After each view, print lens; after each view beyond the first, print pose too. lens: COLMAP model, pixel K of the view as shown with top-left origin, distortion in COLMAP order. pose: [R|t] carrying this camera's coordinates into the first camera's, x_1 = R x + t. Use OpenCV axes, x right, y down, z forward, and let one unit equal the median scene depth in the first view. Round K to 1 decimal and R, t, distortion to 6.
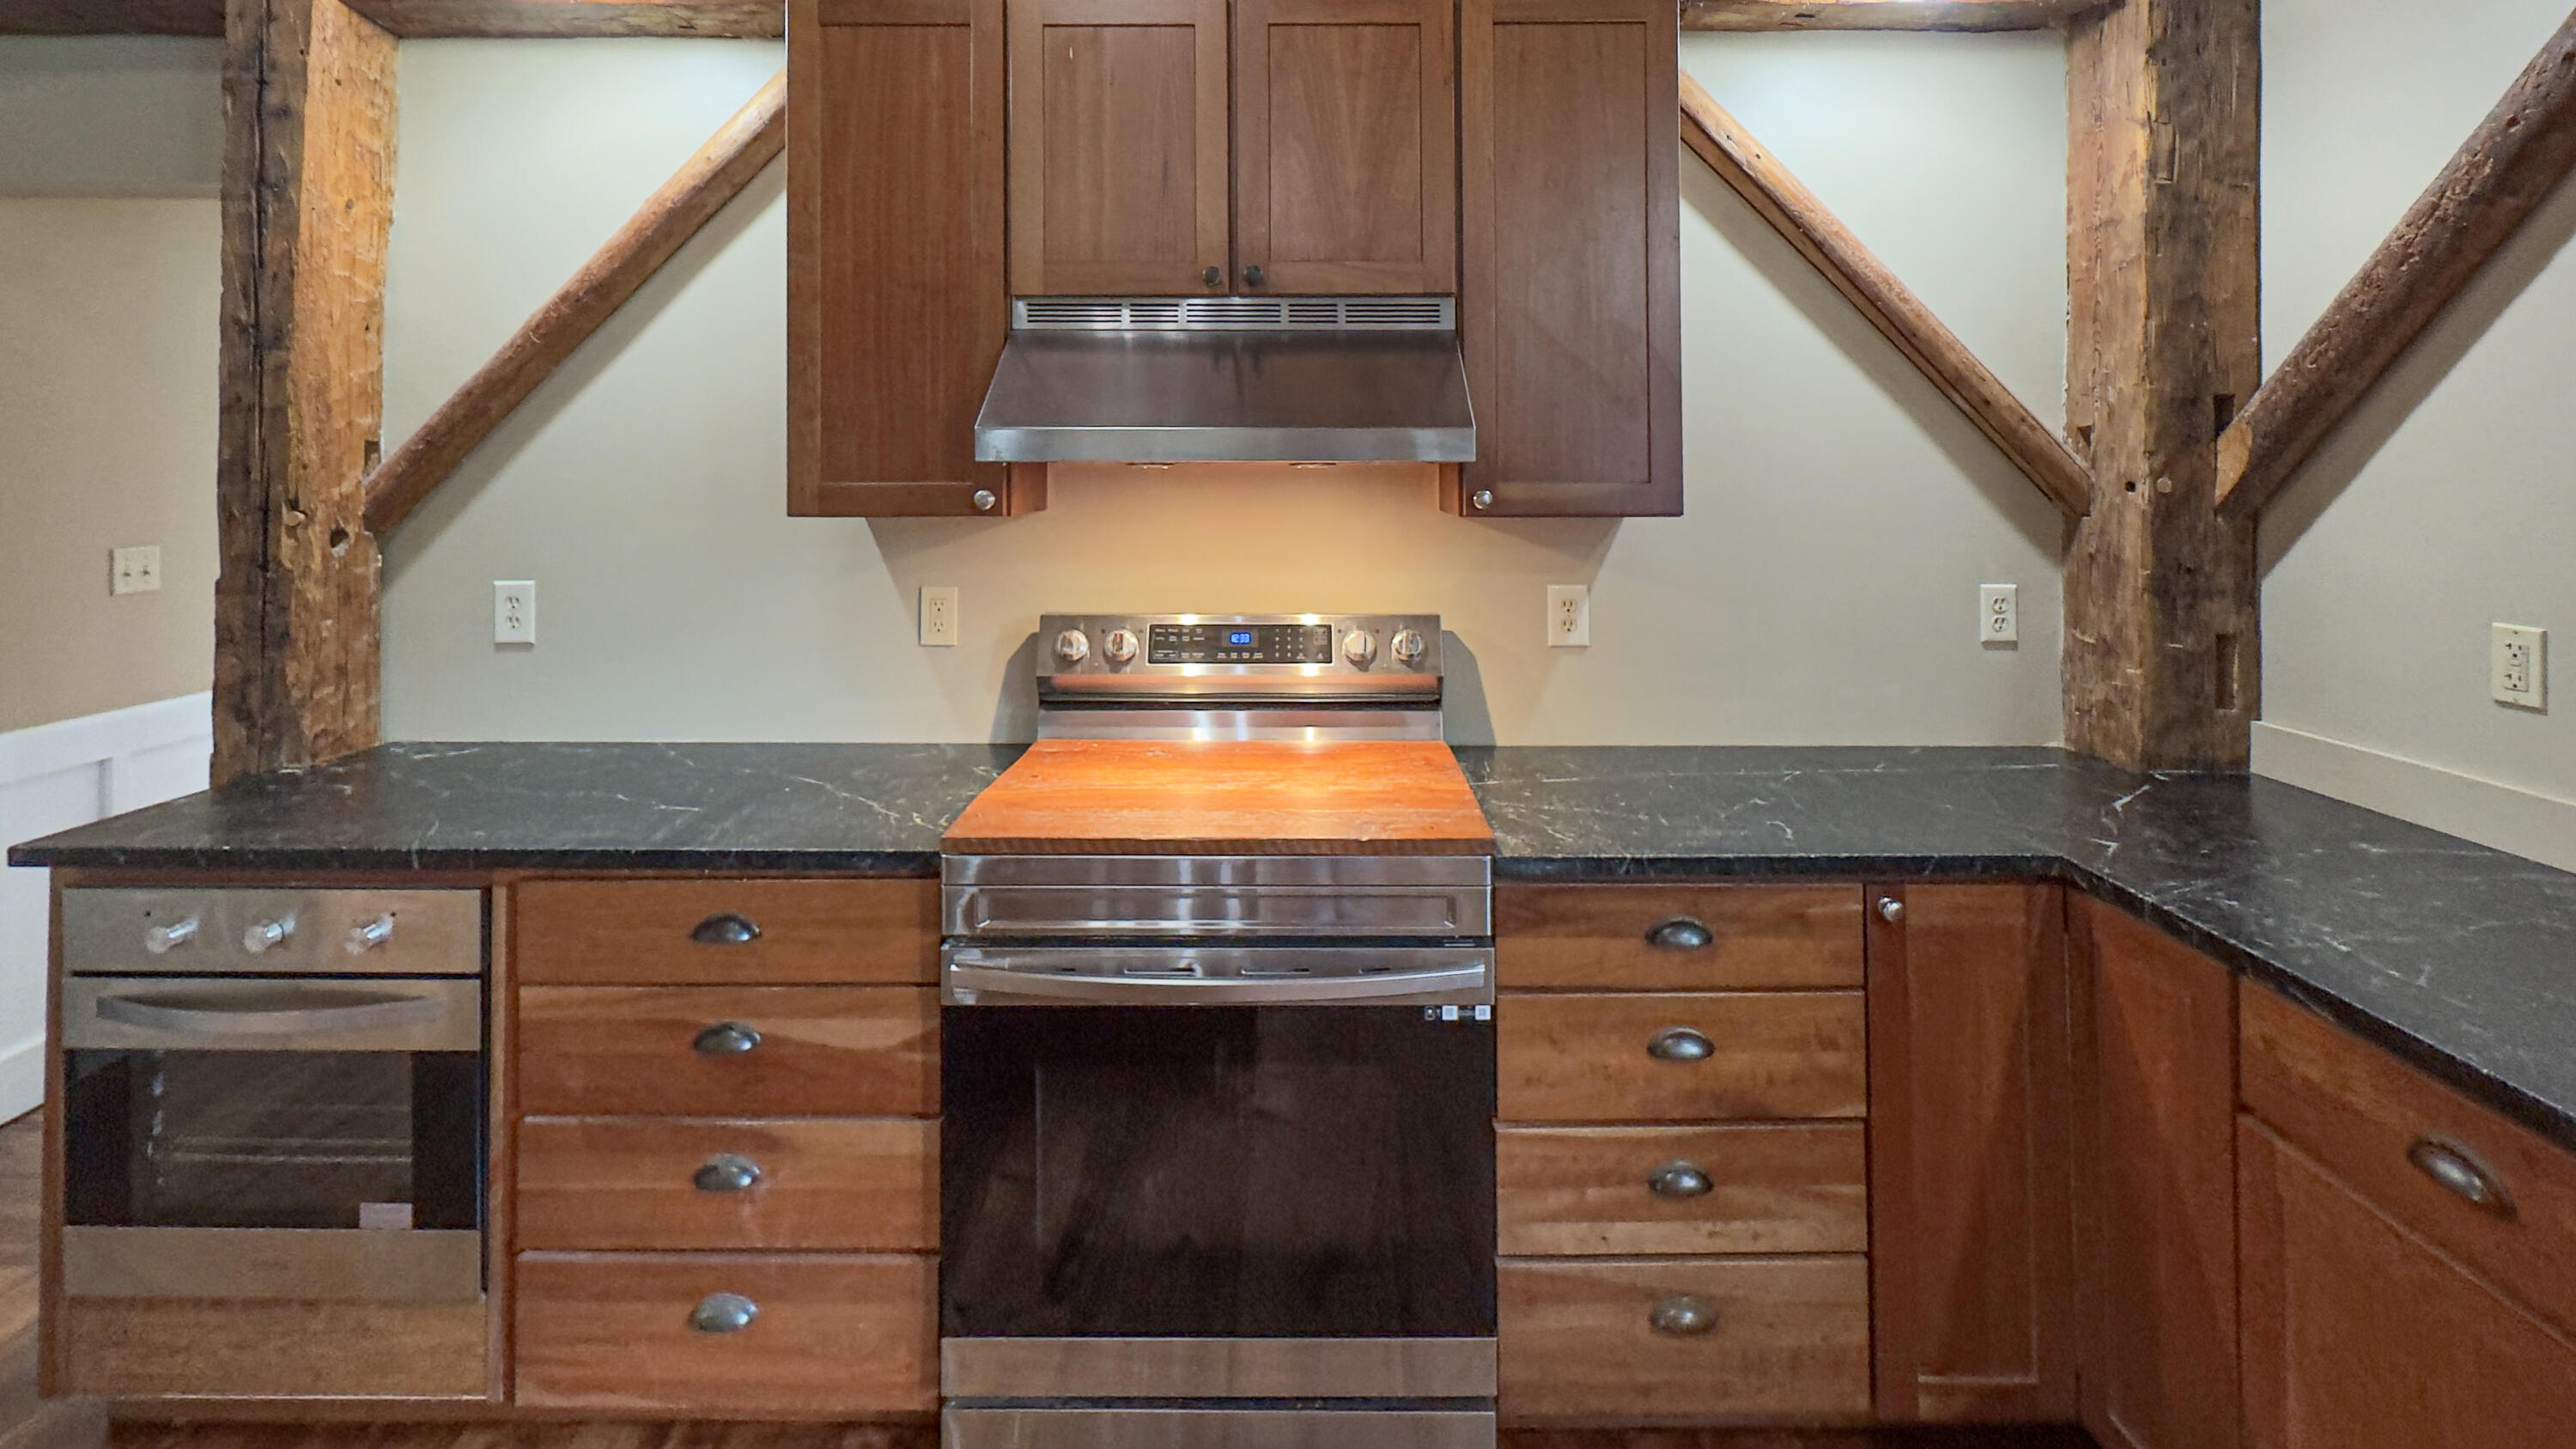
lens RADIAL K [[1146.4, 0, 1299.5], [0, 1146.4, 445.3], [0, 0, 1]] dist [-0.001115, 0.000734]
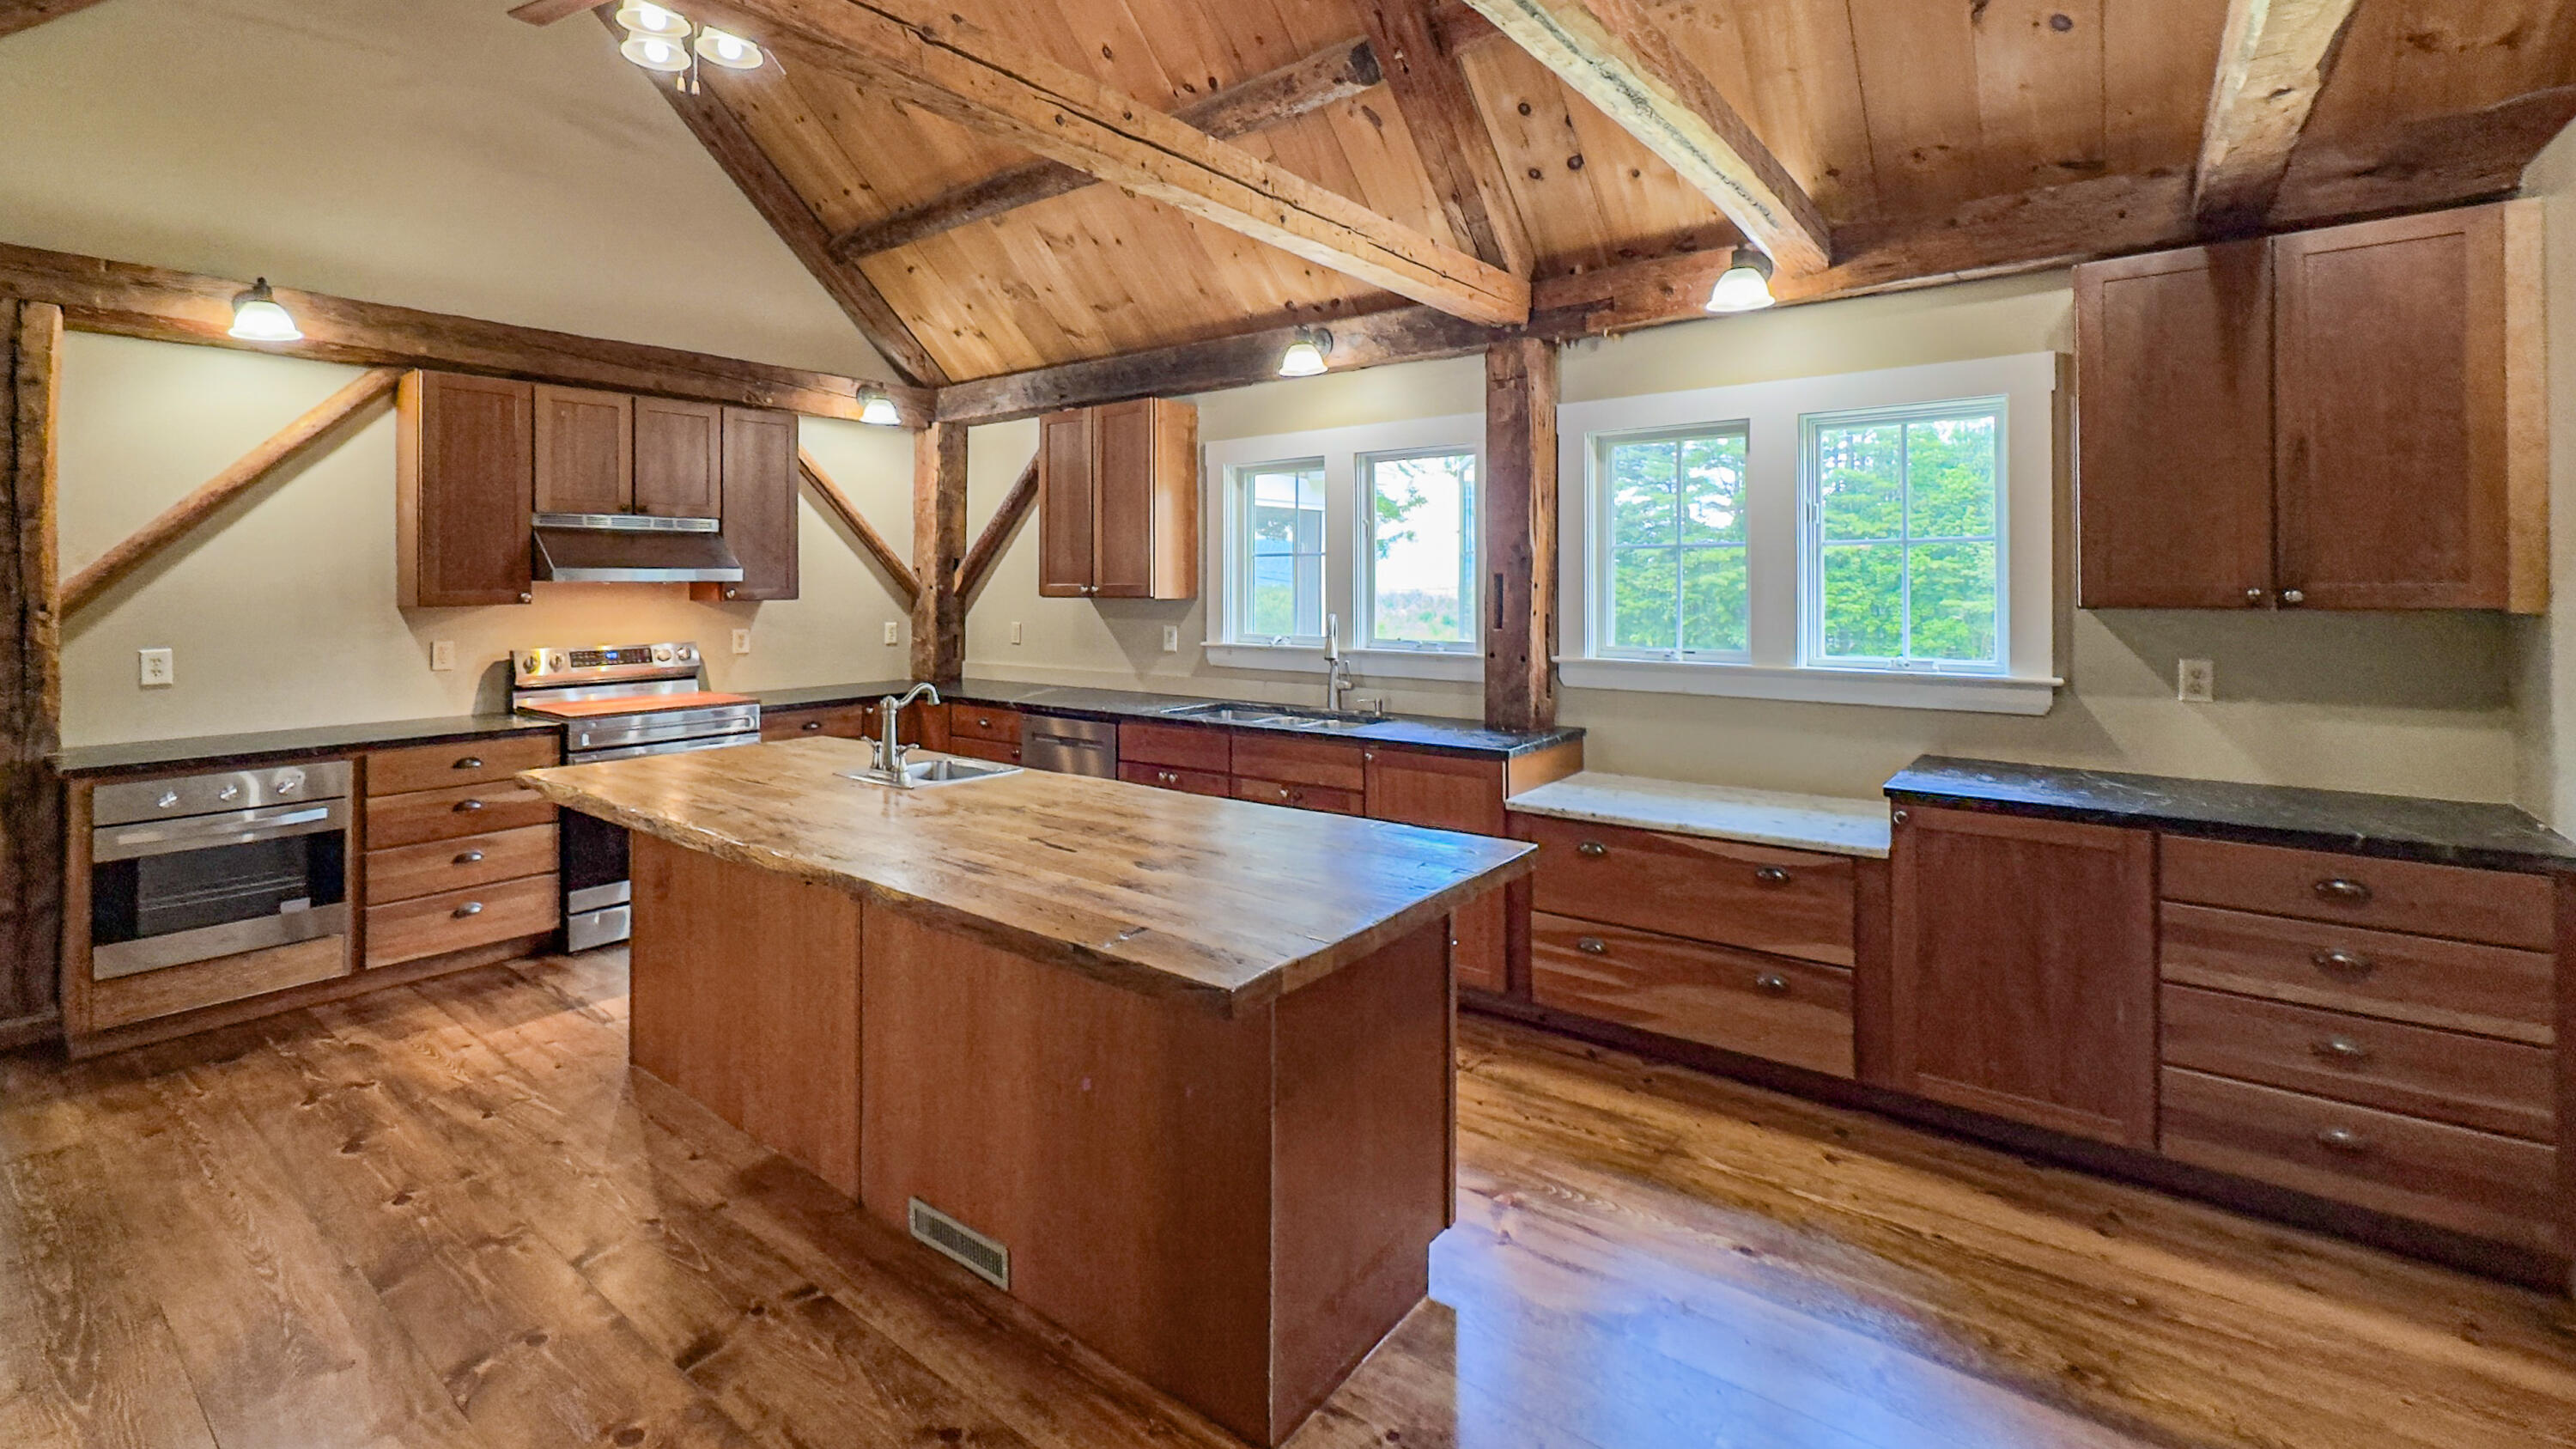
lens RADIAL K [[1147.7, 0, 1259.4], [0, 1147.7, 561.8], [0, 0, 1]] dist [-0.000470, -0.000020]
pose [[0.620924, 0.008941, 0.783820, -1.139492], [-0.012579, 0.999920, -0.001440, -0.040473], [-0.783770, -0.008966, 0.620987, -1.598876]]
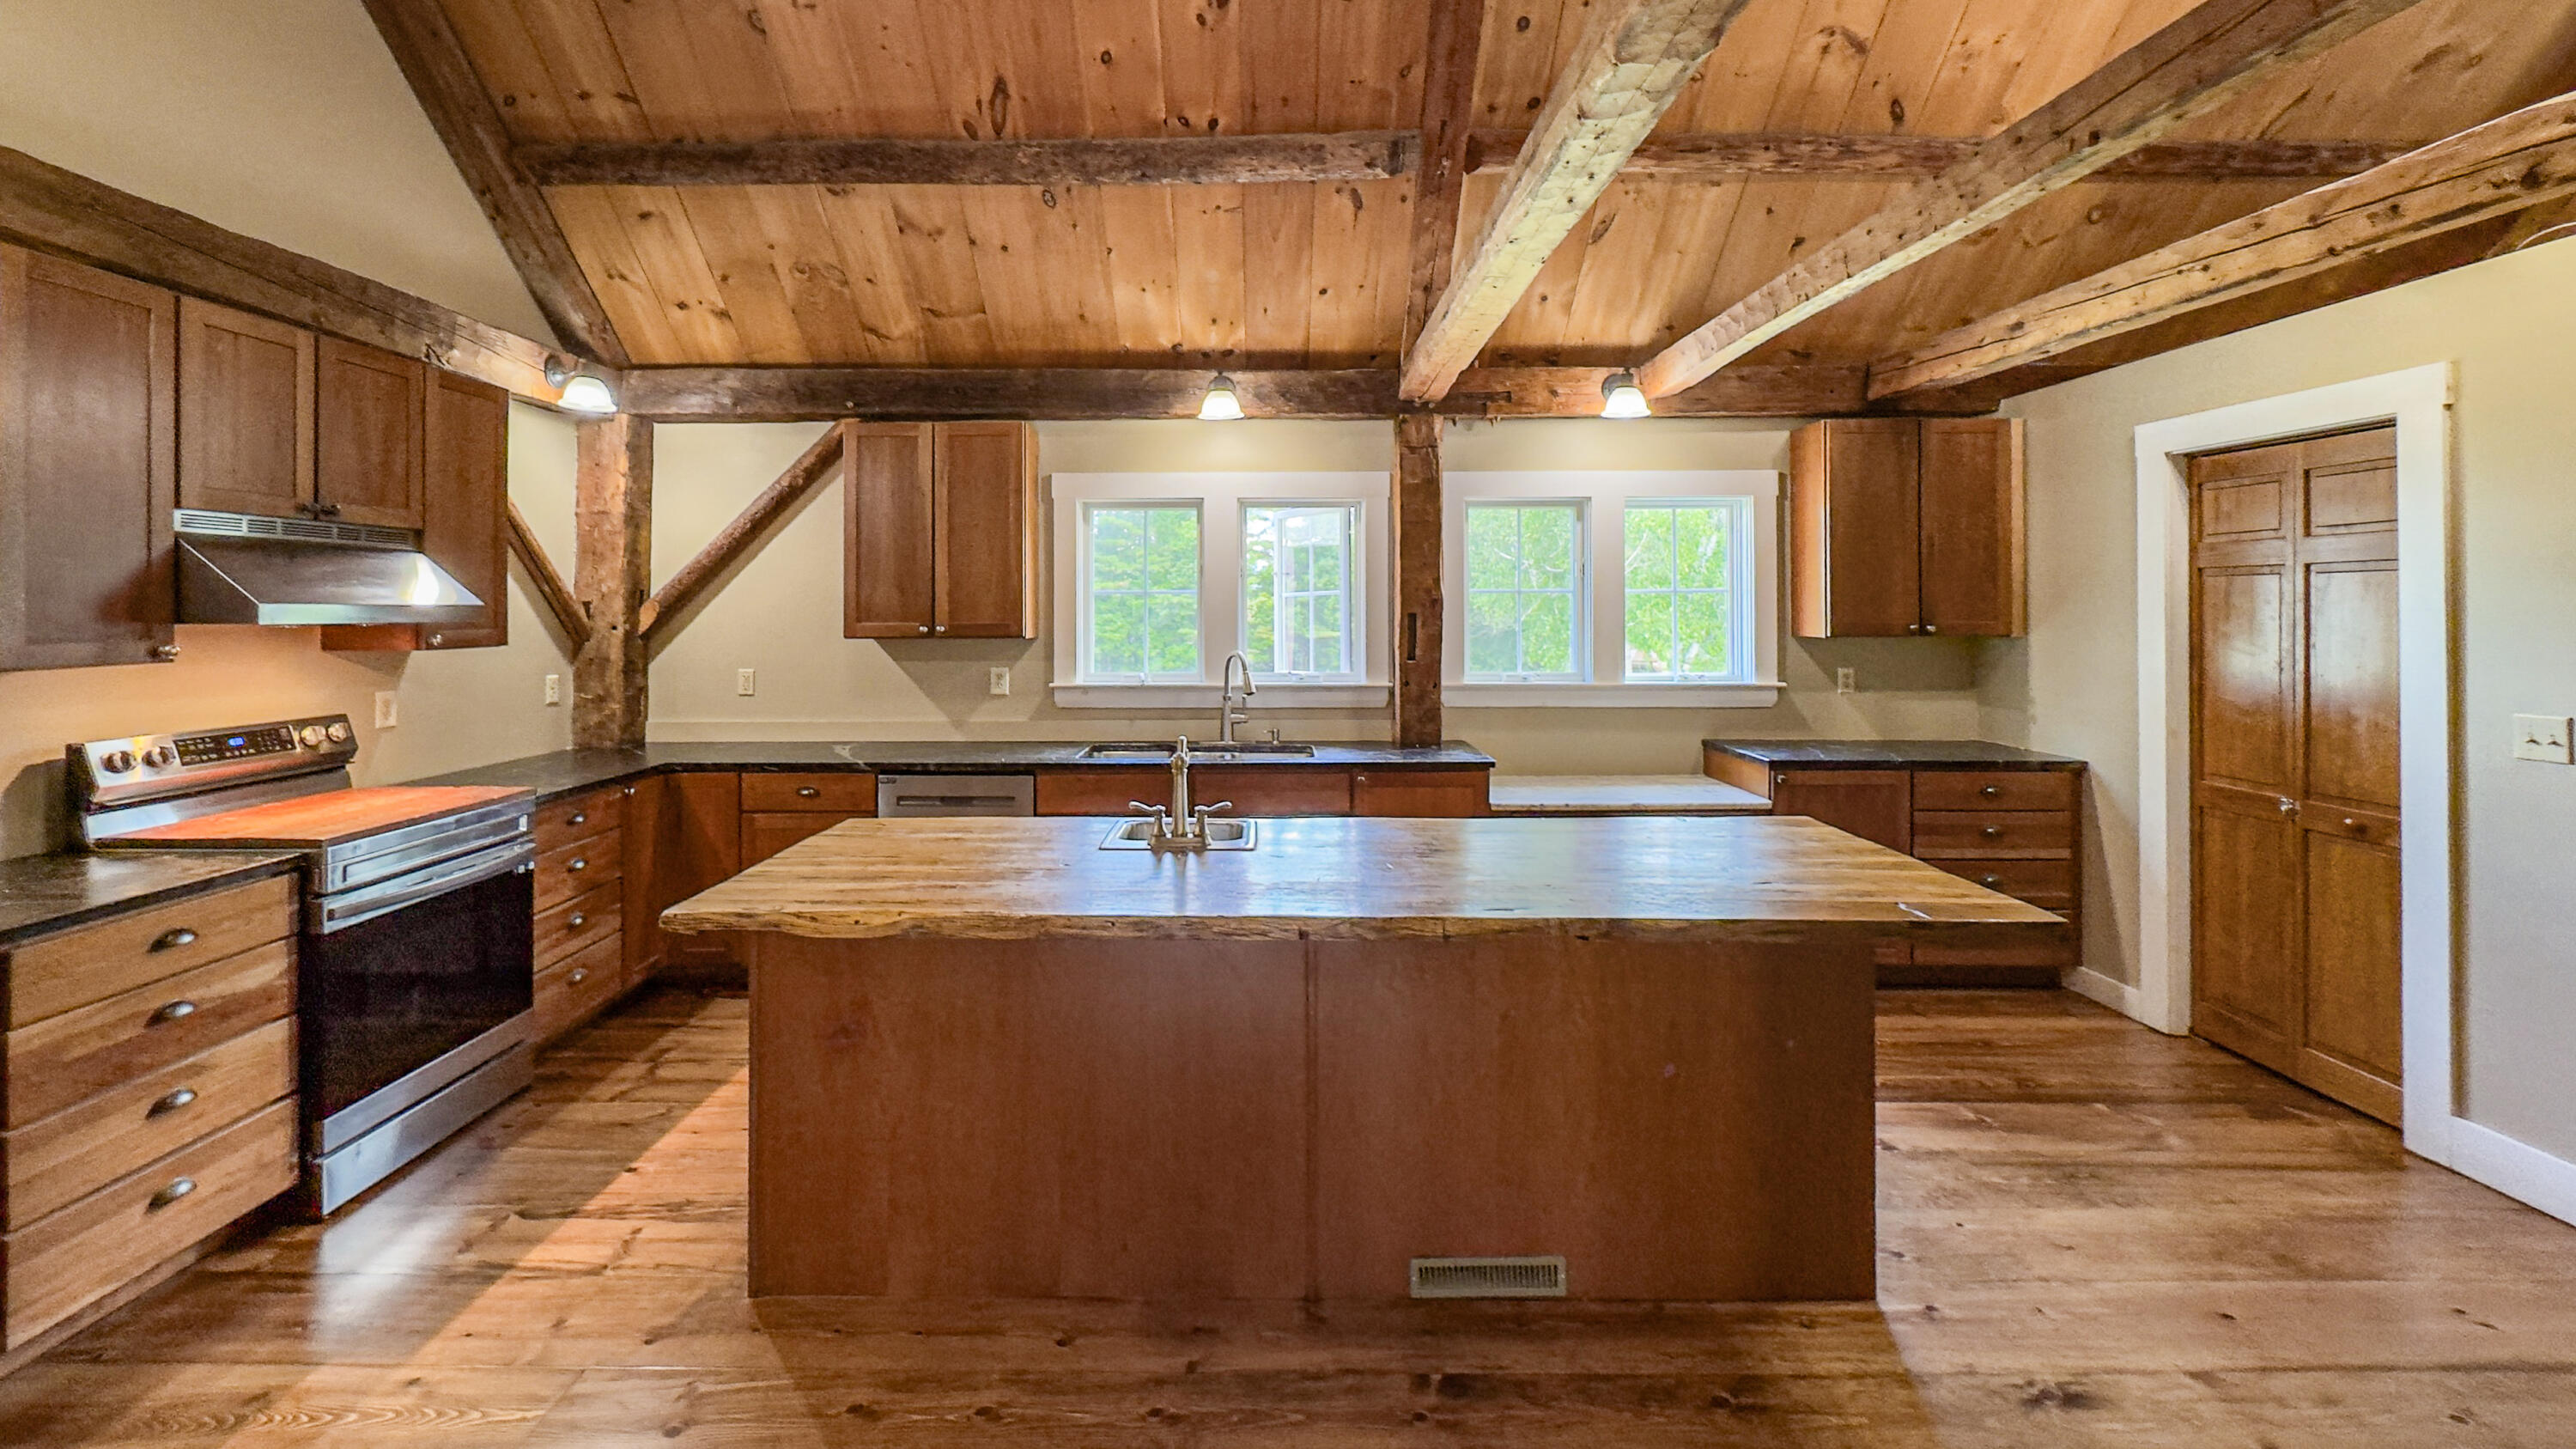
lens RADIAL K [[1108.5, 0, 1278.0], [0, 1108.5, 592.8], [0, 0, 1]] dist [0.000011, -0.000074]
pose [[-0.012627, 0.013643, 0.999827, -1.580158], [-0.020155, 0.999700, -0.013896, -0.032173], [-0.999717, -0.020327, -0.012348, -0.333057]]
